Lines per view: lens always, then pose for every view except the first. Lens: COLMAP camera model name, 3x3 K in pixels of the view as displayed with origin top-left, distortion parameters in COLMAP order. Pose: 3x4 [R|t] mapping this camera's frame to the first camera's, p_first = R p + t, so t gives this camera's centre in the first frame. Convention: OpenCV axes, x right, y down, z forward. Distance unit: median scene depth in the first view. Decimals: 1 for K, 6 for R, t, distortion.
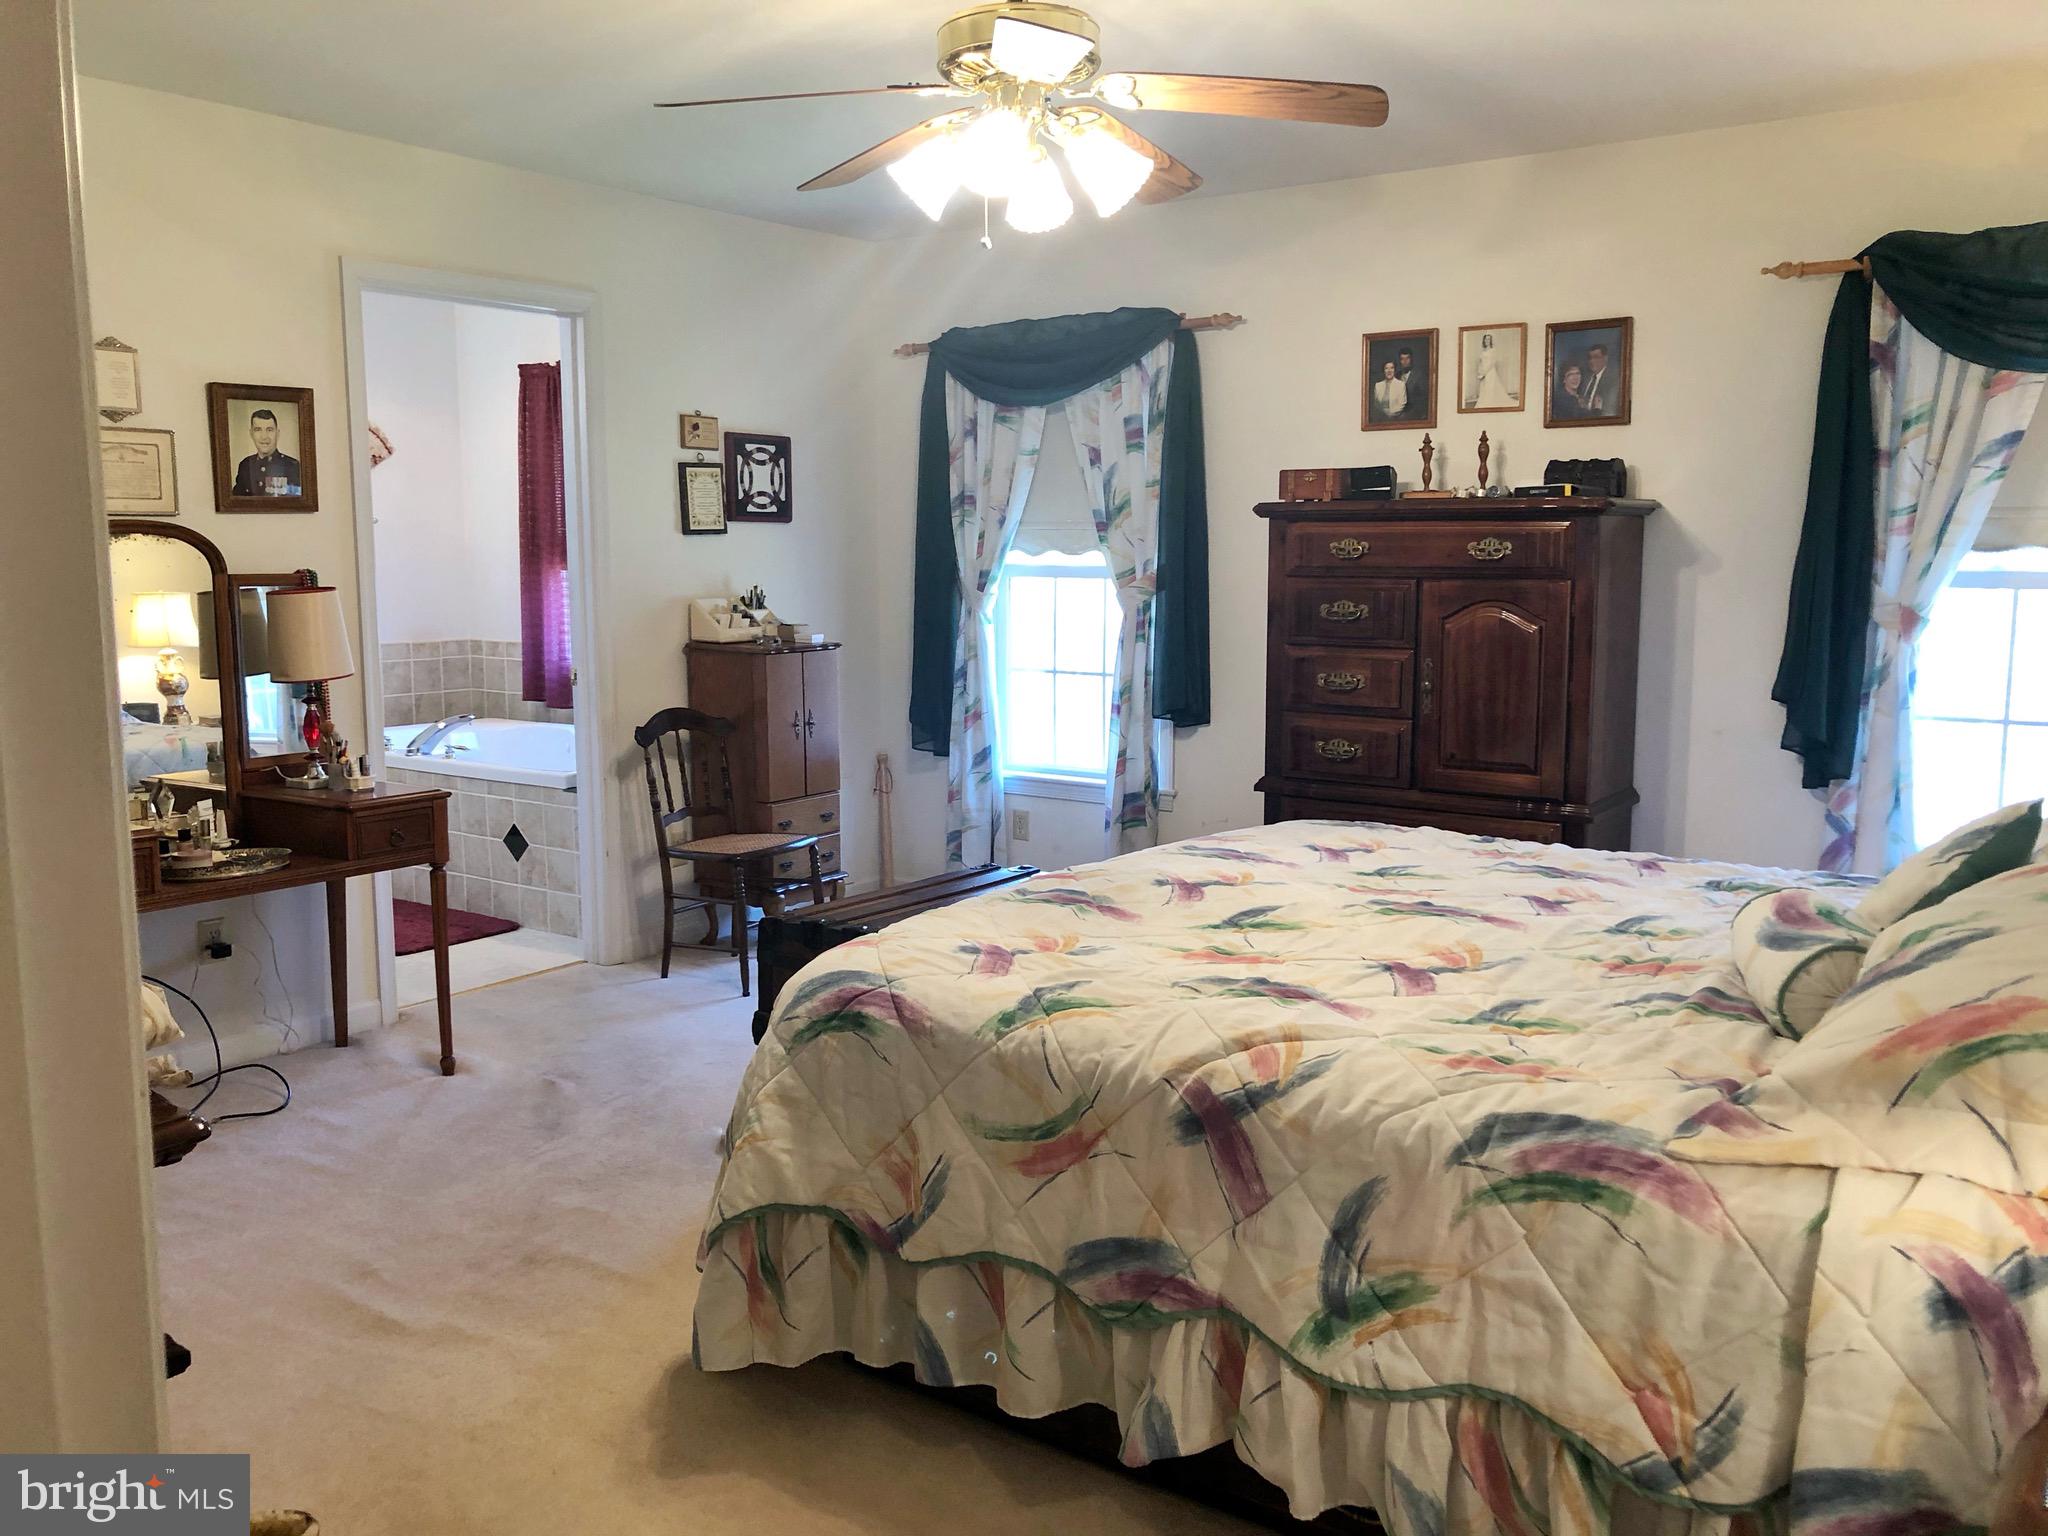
lens RADIAL K [[1670.6, 0, 1021.2], [0, 1670.6, 769.1], [0, 0, 1]] dist [-0.032216, 0.057500]
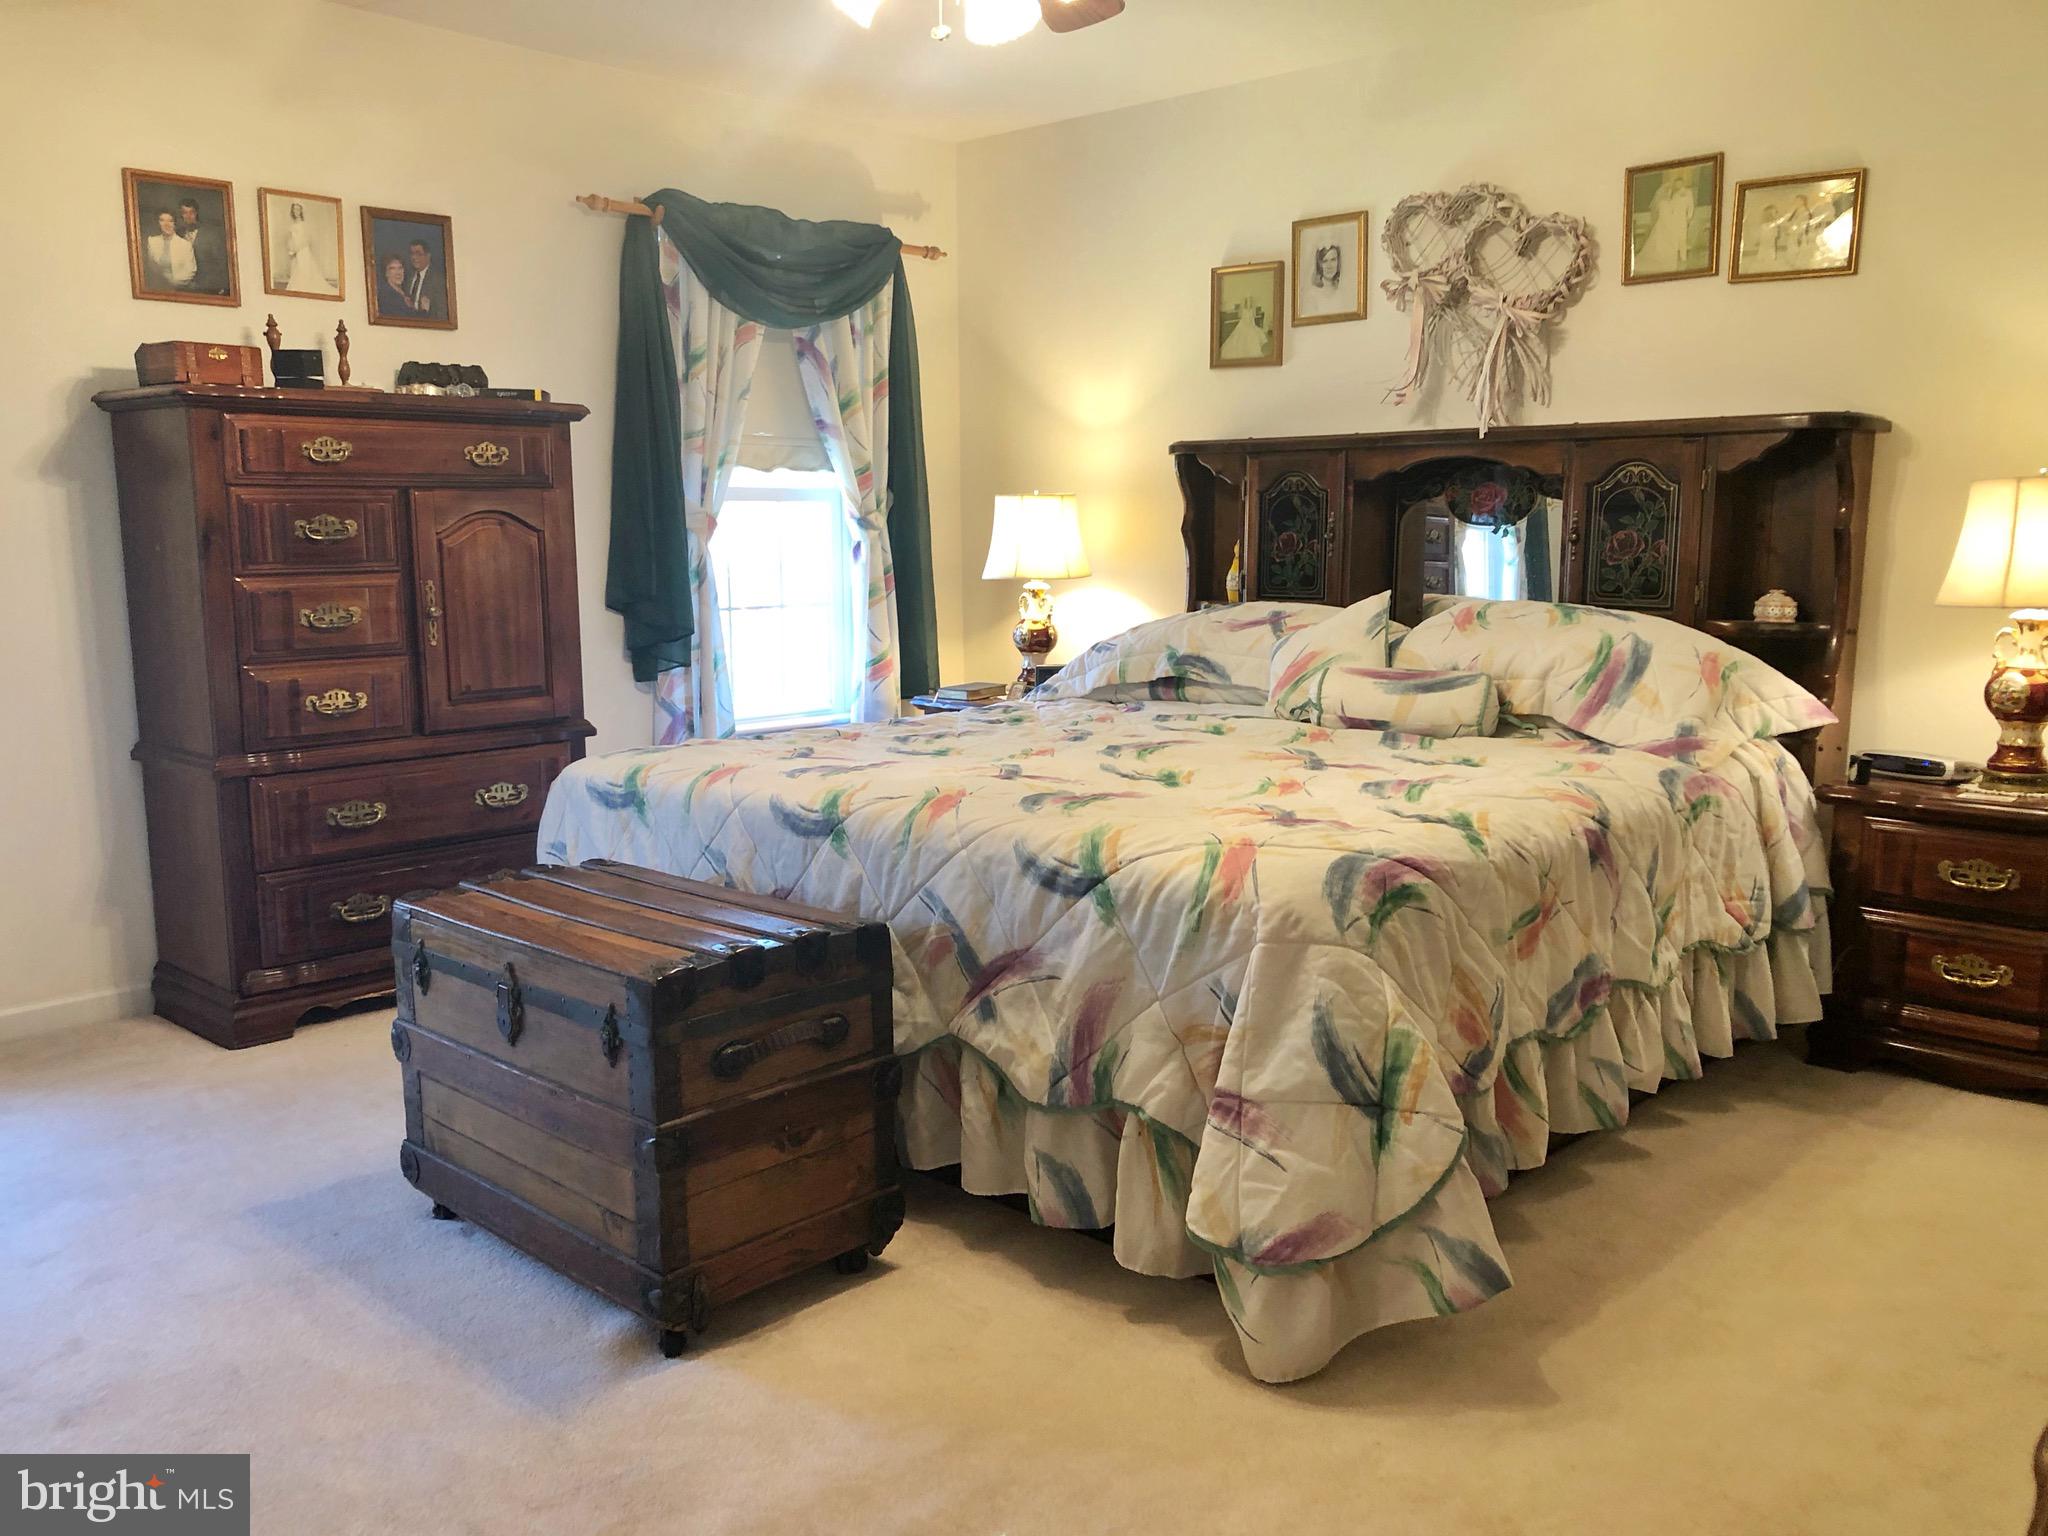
lens RADIAL K [[1670.6, 0, 1020.6], [0, 1670.6, 763.8], [0, 0, 1]] dist [-0.032216, 0.057500]
pose [[0.128162, -0.146167, 0.980923, -0.561580], [0.137767, 0.982114, 0.128344, -0.040558], [-0.982138, 0.118690, 0.146007, 0.567254]]
